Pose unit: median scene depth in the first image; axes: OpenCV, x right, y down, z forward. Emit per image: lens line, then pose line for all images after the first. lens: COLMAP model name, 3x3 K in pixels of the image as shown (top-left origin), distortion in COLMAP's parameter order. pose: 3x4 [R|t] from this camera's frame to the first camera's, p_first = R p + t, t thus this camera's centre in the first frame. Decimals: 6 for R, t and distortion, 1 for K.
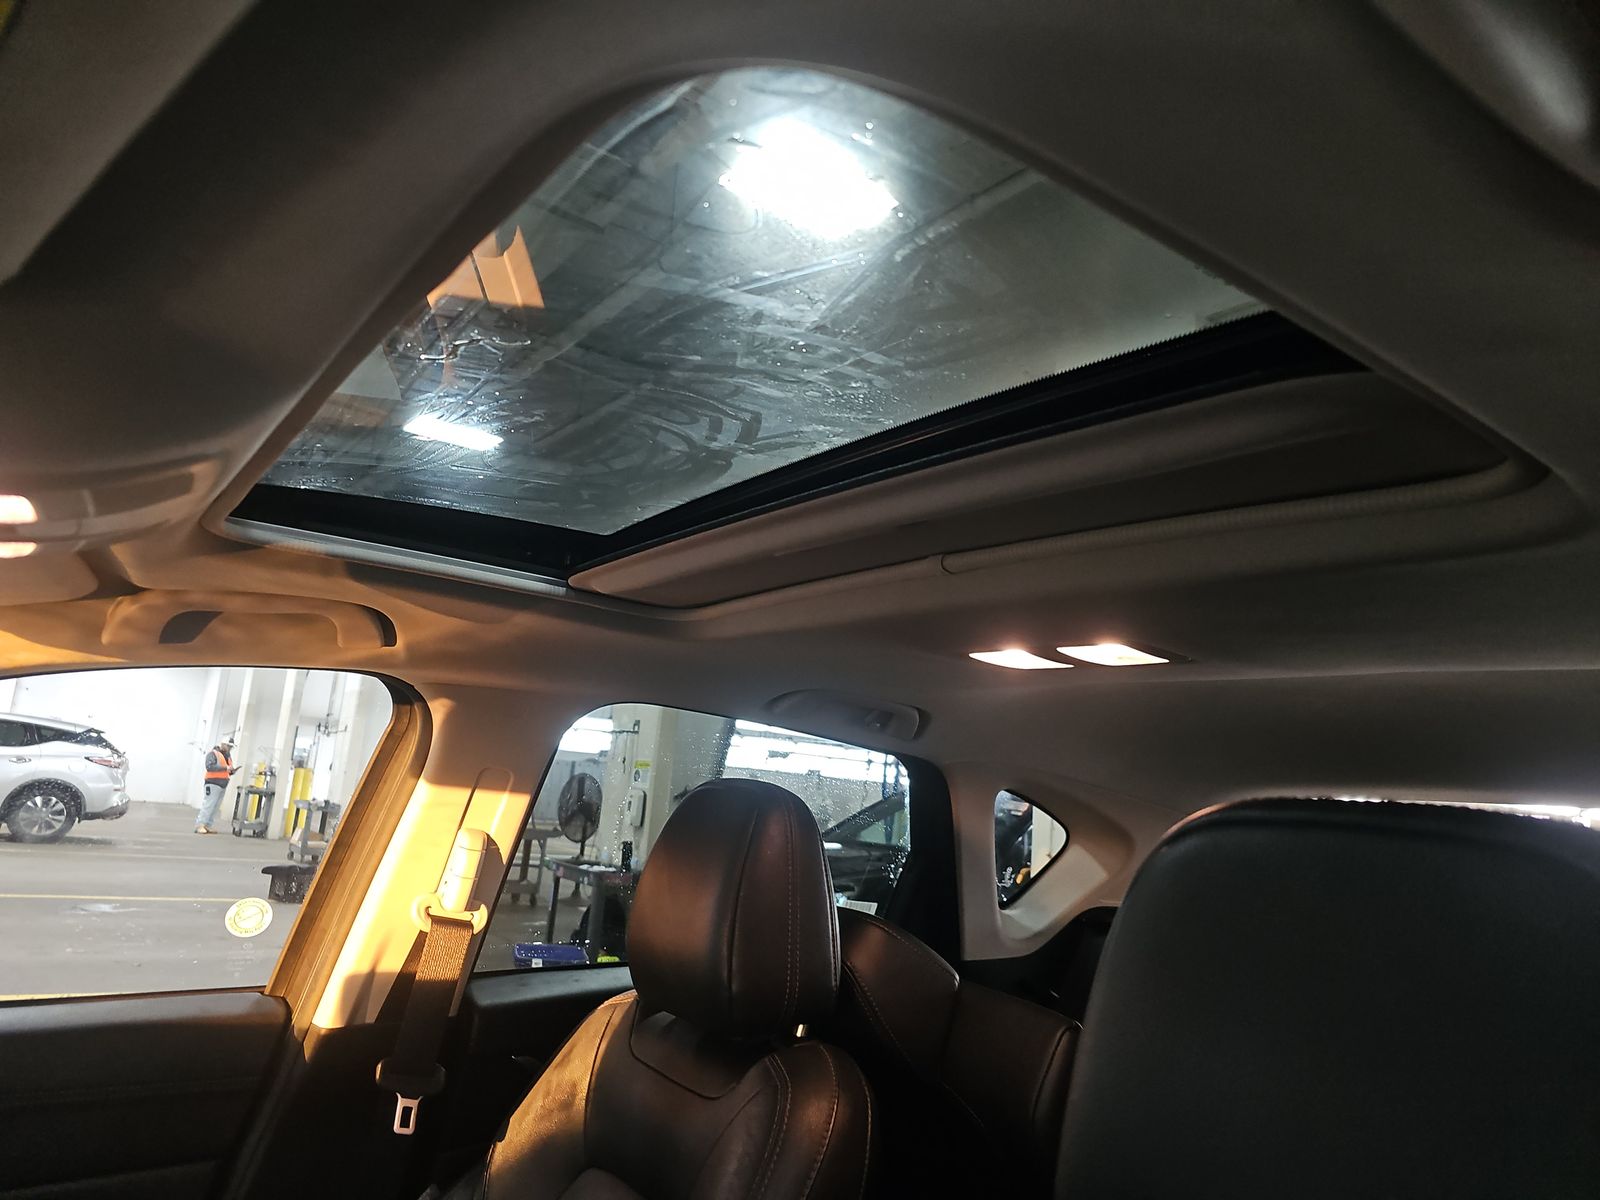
lens RADIAL K [[1022.0, 0, 802.6], [0, 1022.0, 598.7], [0, 0, 1]] dist [0.016330, -0.023315]
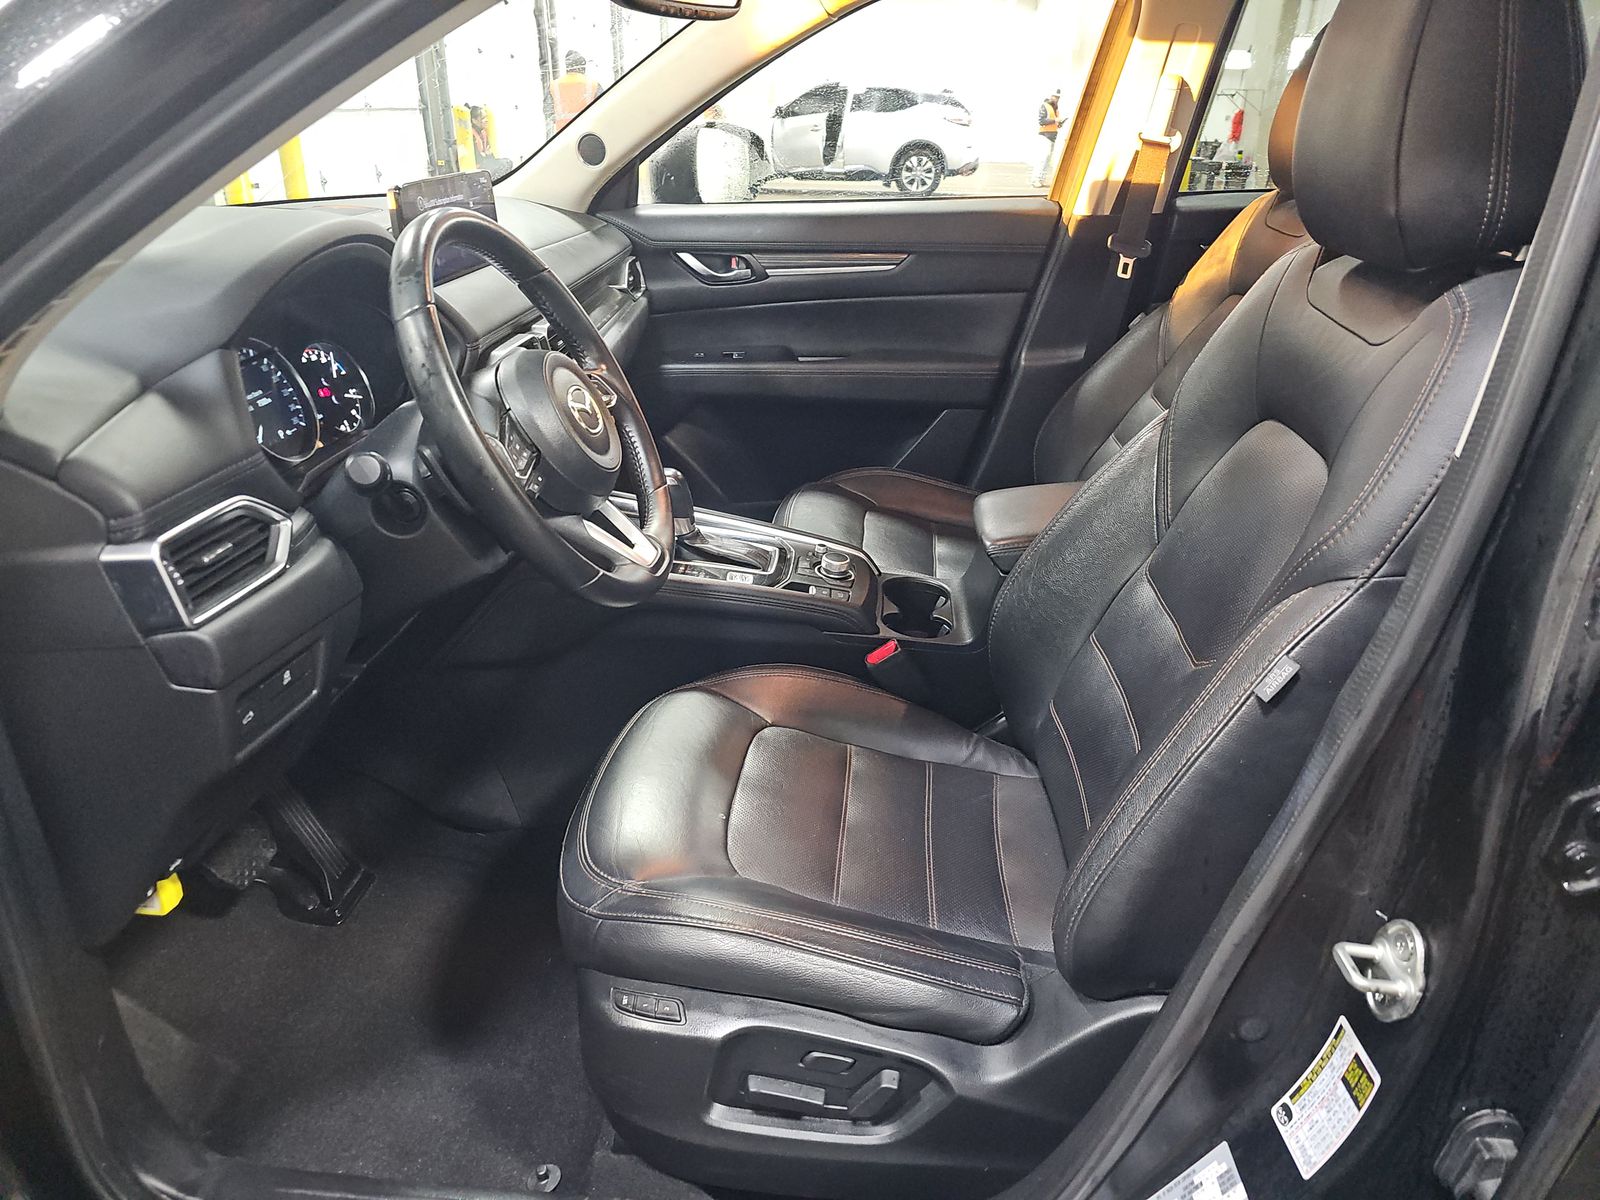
lens RADIAL K [[1022.0, 0, 804.2], [0, 1022.0, 600.5], [0, 0, 1]] dist [0.016330, -0.023315]
pose [[0.744207, 0.222773, -0.629705, 0.356164], [0.176538, 0.843621, 0.507088, 0.031250], [0.644198, -0.488545, 0.588500, -0.517906]]
